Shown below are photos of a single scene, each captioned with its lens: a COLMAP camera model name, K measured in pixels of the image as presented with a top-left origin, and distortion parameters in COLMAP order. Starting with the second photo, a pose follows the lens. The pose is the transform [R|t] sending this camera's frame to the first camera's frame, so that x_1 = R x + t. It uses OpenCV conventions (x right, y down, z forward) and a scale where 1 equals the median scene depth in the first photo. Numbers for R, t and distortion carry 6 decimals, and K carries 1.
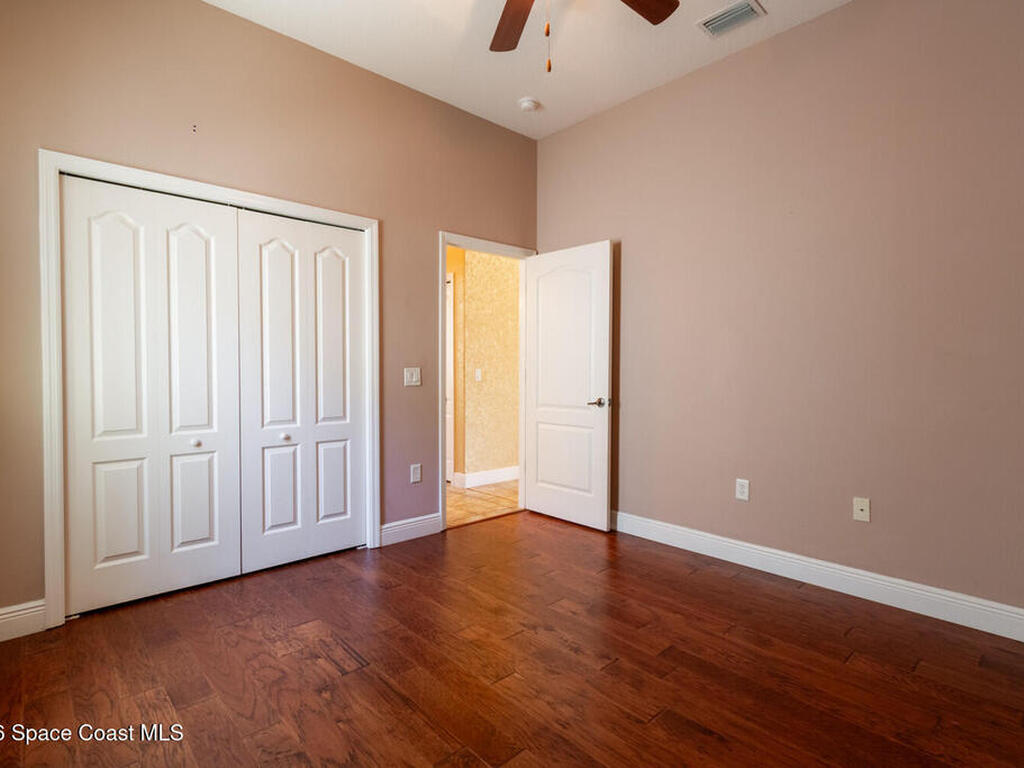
lens RADIAL K [[542.3, 0, 503.0], [0, 542.3, 380.4], [0, 0, 1]] dist [0.003212, 0.000707]
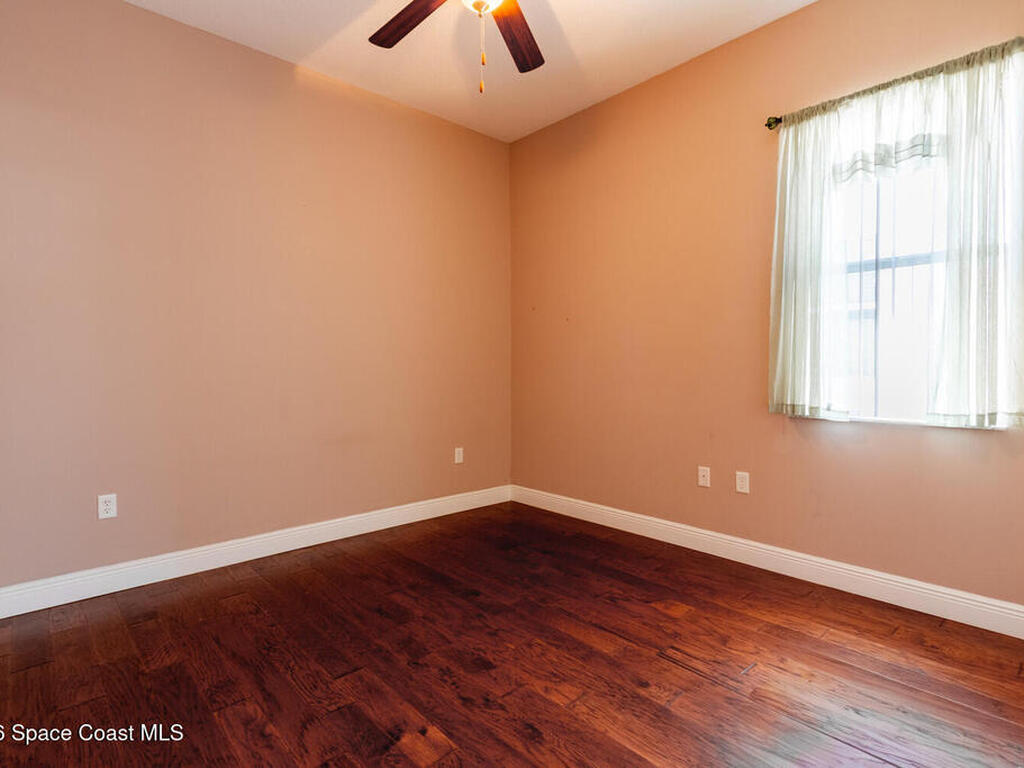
lens RADIAL K [[542.3, 0, 503.0], [0, 542.3, 380.4], [0, 0, 1]] dist [0.003212, 0.000707]
pose [[-0.999894, 0.001755, 0.014455, 0.027075], [0.002362, 0.999111, 0.042086, -0.035301], [-0.014368, 0.042115, -0.999009, 1.981519]]
